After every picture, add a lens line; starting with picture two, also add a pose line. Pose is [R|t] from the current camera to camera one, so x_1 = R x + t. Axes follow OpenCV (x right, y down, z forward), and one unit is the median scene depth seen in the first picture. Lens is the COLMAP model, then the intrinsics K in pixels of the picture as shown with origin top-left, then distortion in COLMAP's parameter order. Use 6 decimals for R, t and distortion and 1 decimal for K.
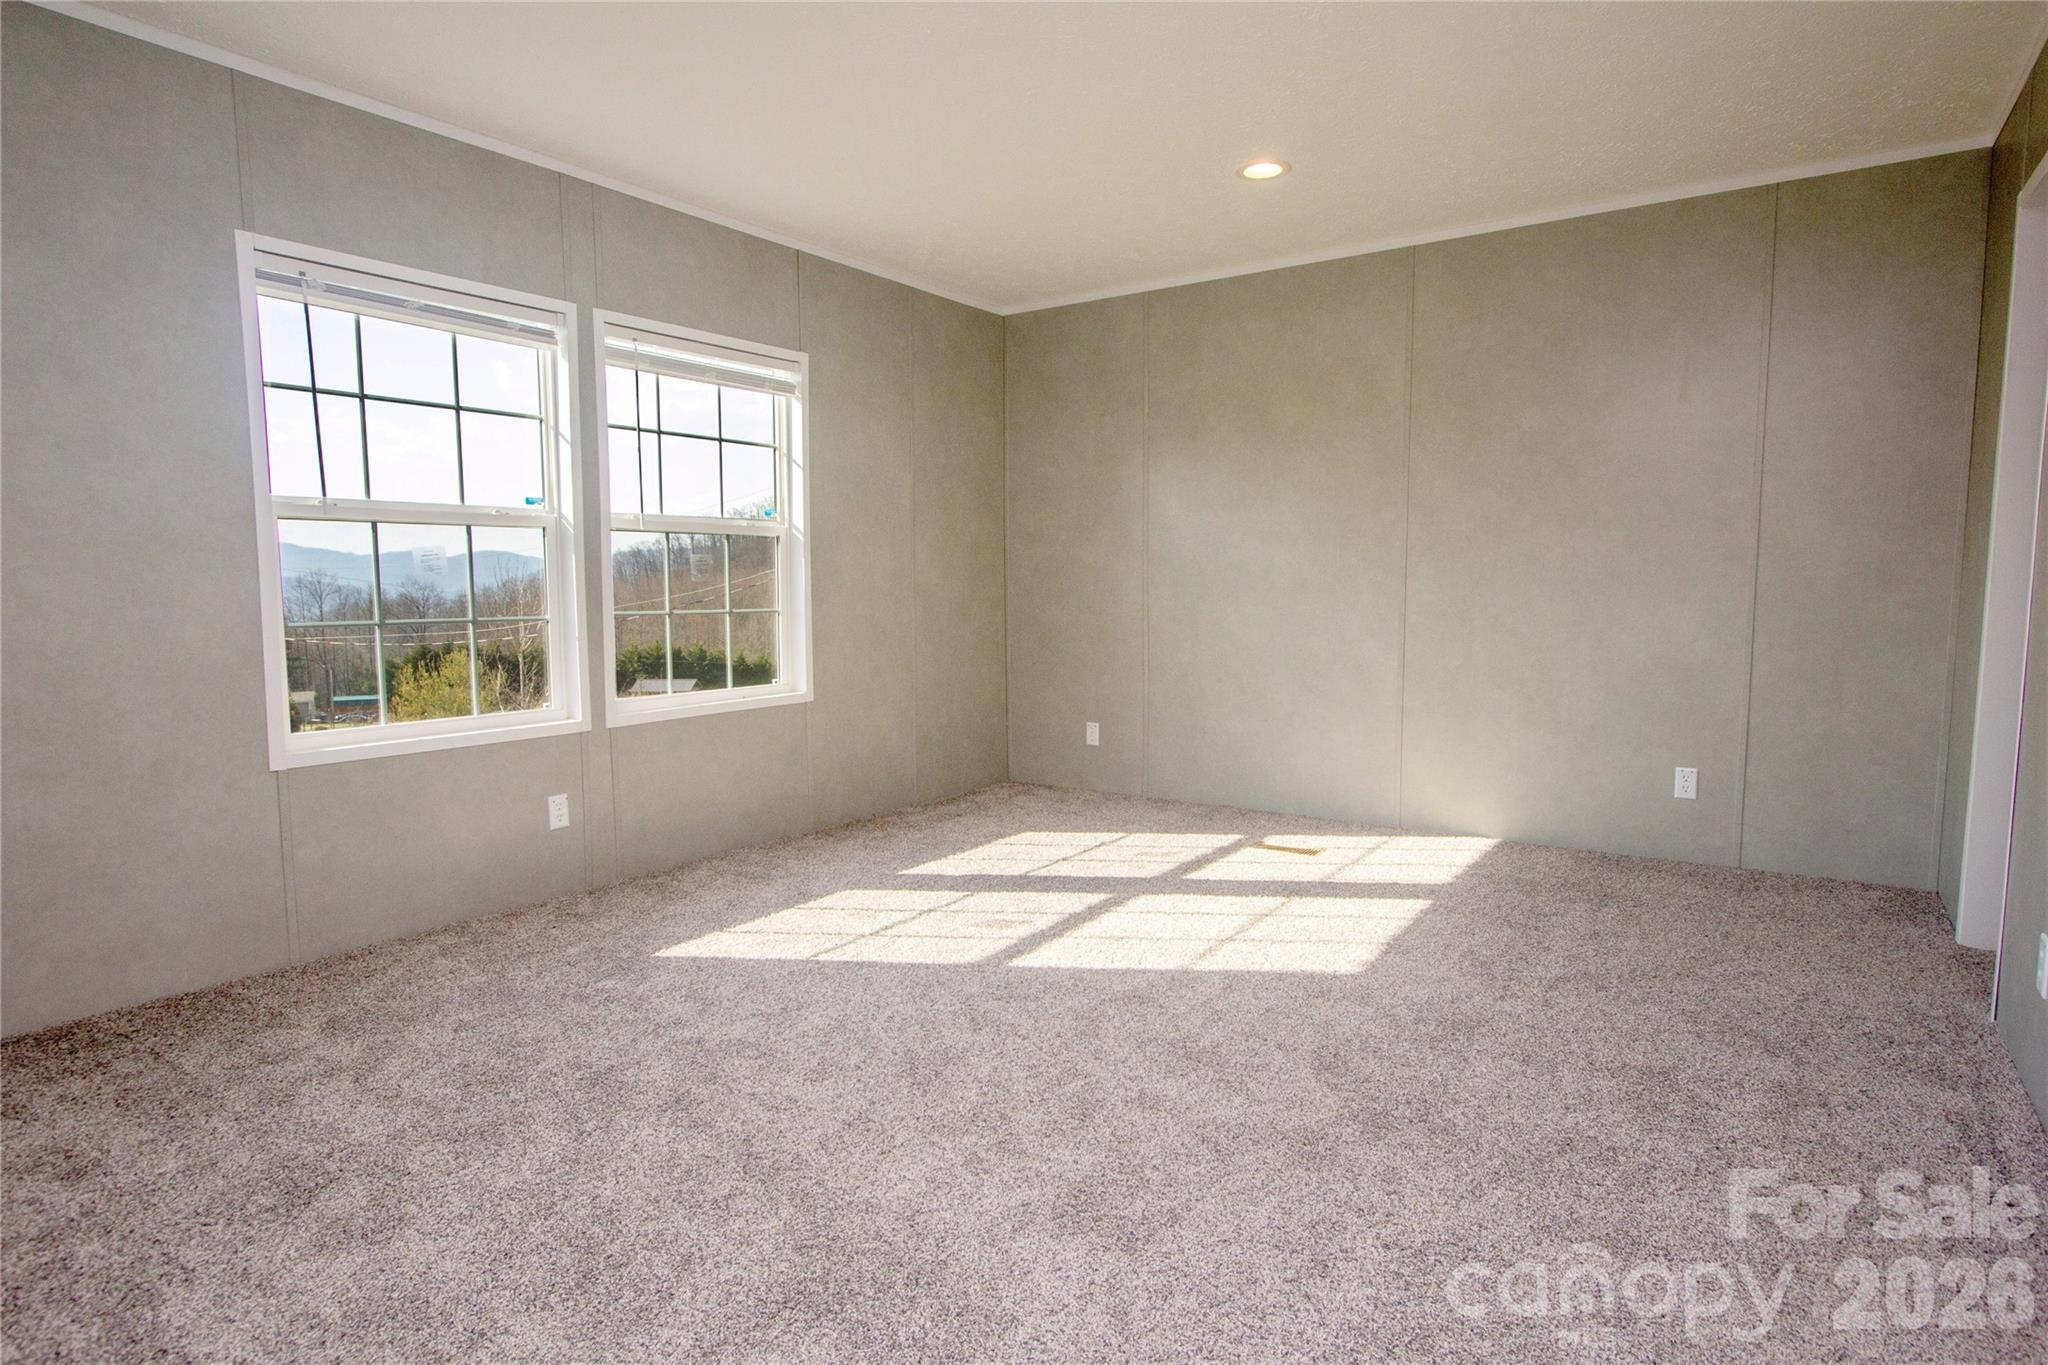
lens RADIAL K [[1174.1, 0, 1026.1], [0, 1174.1, 708.2], [0, 0, 1]] dist [-0.019021, 0.000954]
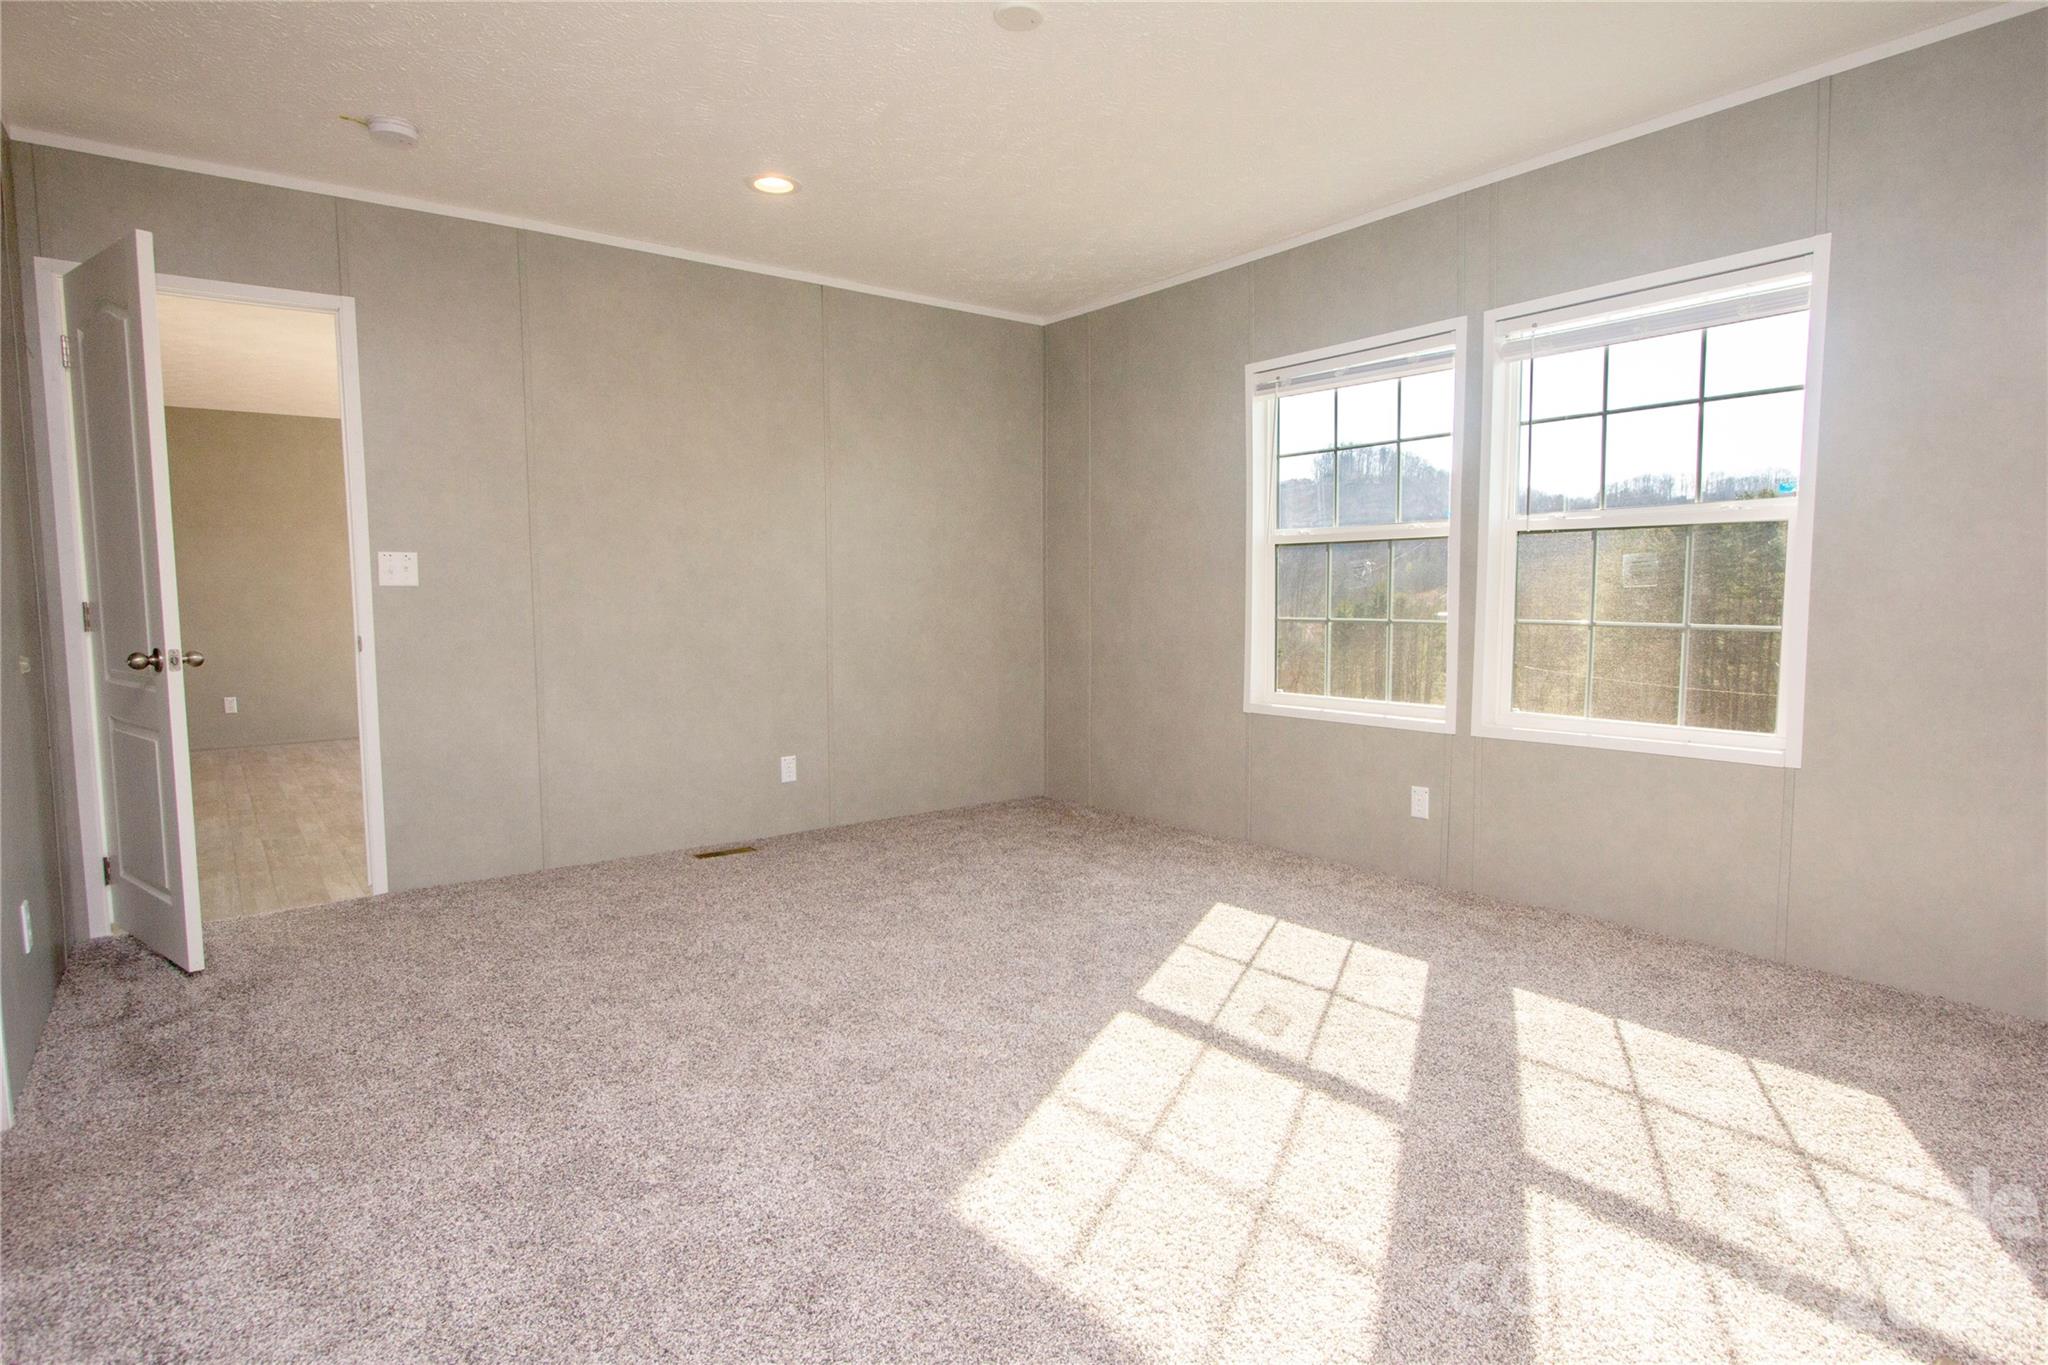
lens RADIAL K [[1079.9, 0, 1024.0], [0, 1079.9, 682.5], [0, 0, 1]] dist [-0.004002, -0.000035]
pose [[-0.326647, 0.082444, -0.941544, 0.645893], [-0.094732, 0.988316, 0.119405, -0.104358], [0.940387, 0.128198, -0.315020, 0.963381]]
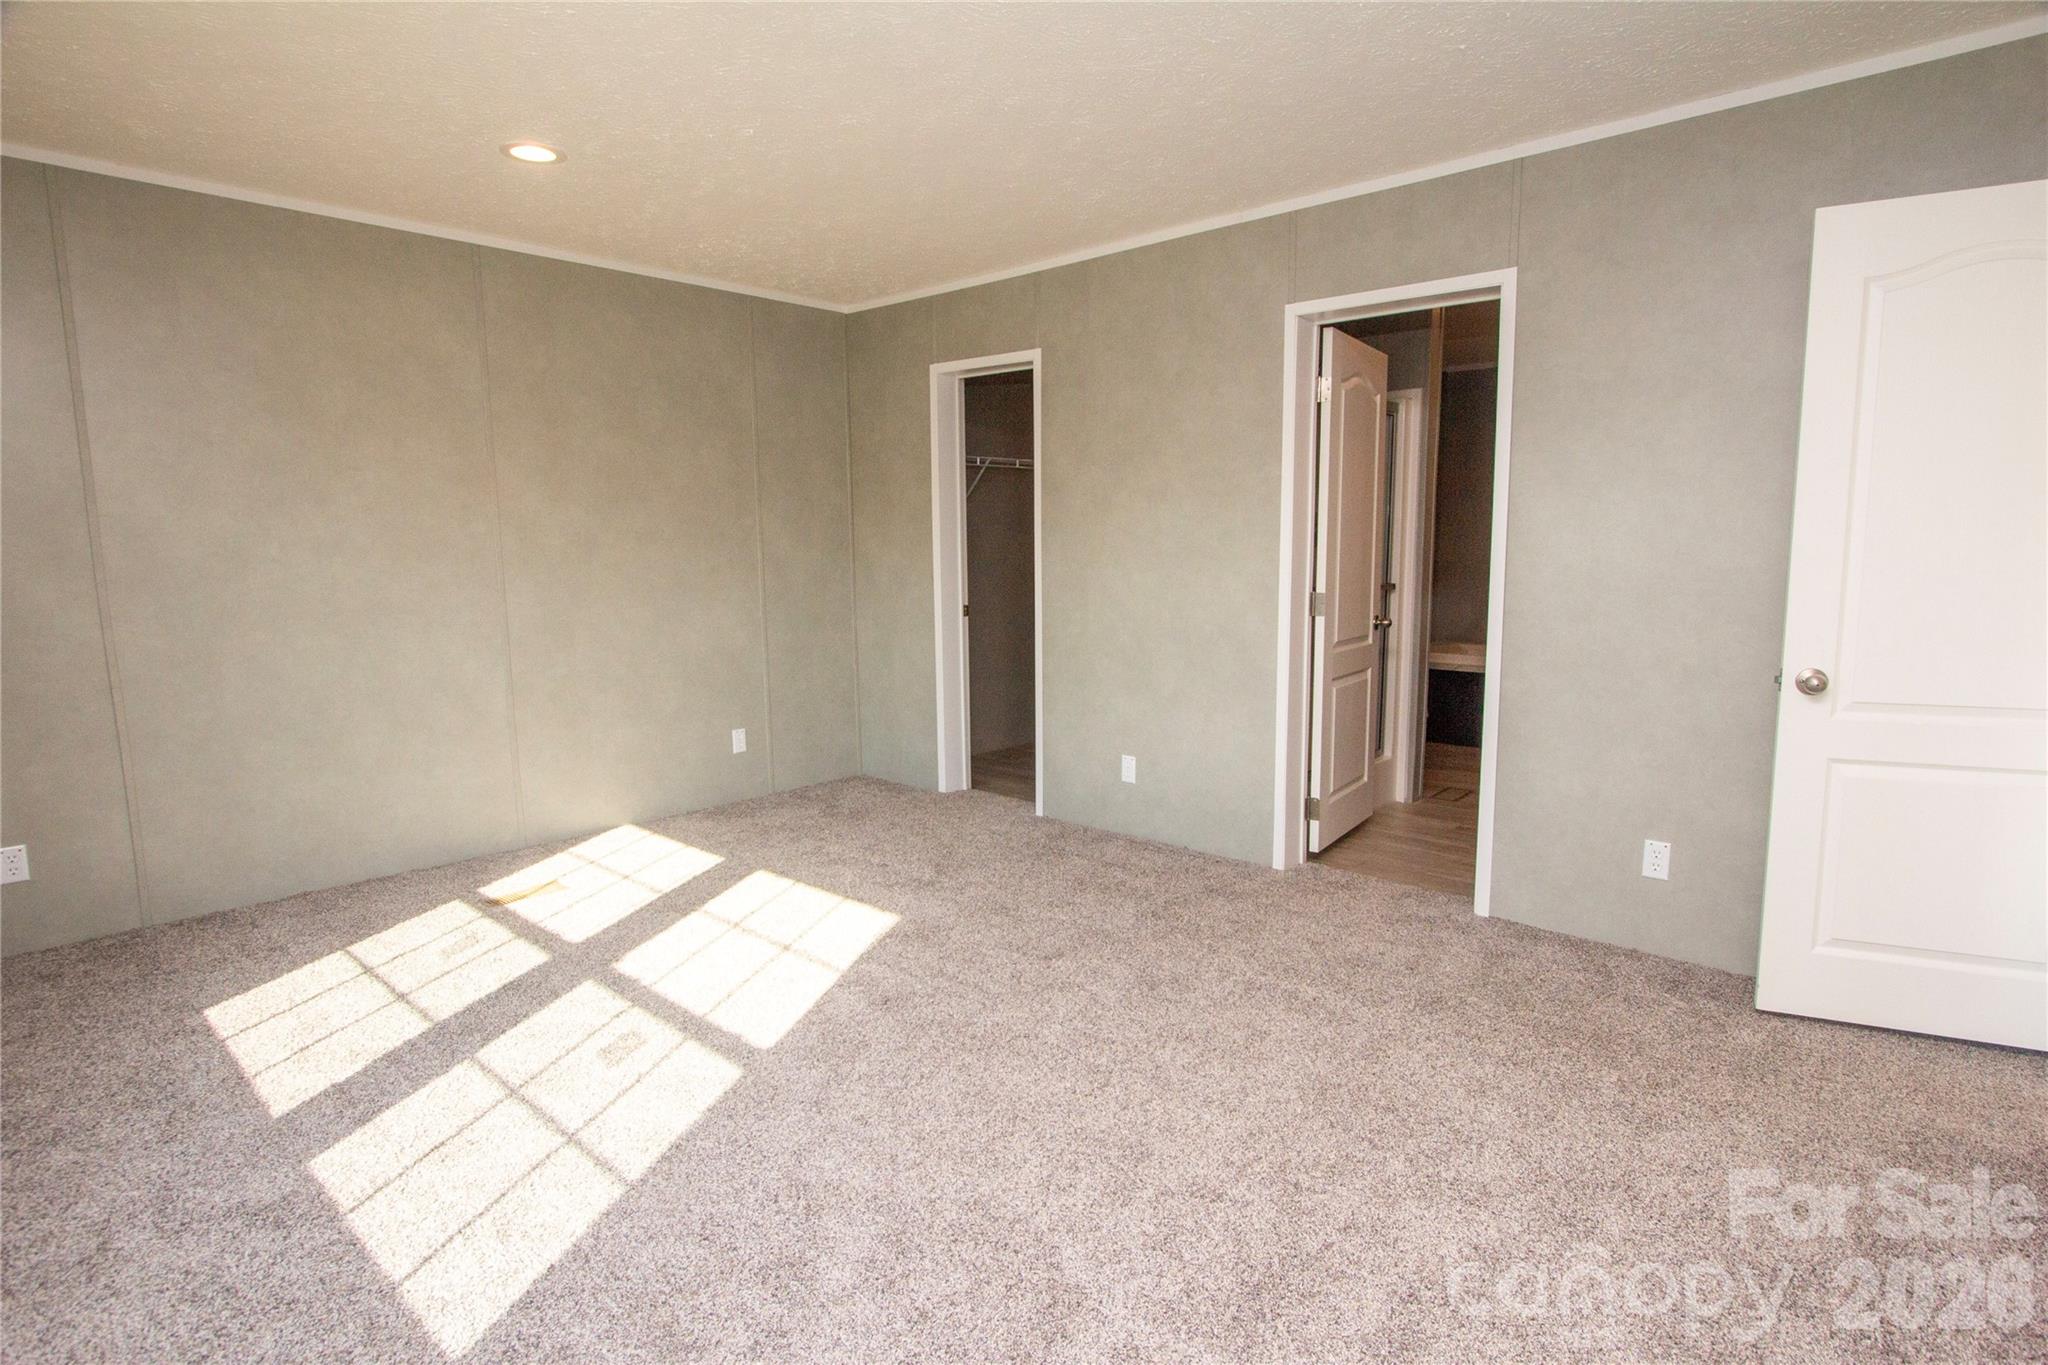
lens RADIAL K [[1174.1, 0, 1026.1], [0, 1174.1, 708.2], [0, 0, 1]] dist [-0.019021, 0.000954]
pose [[0.033633, -0.138586, 0.989779, -0.714850], [0.113928, 0.984416, 0.133963, -0.111408], [-0.992920, 0.108258, 0.048898, 0.615377]]
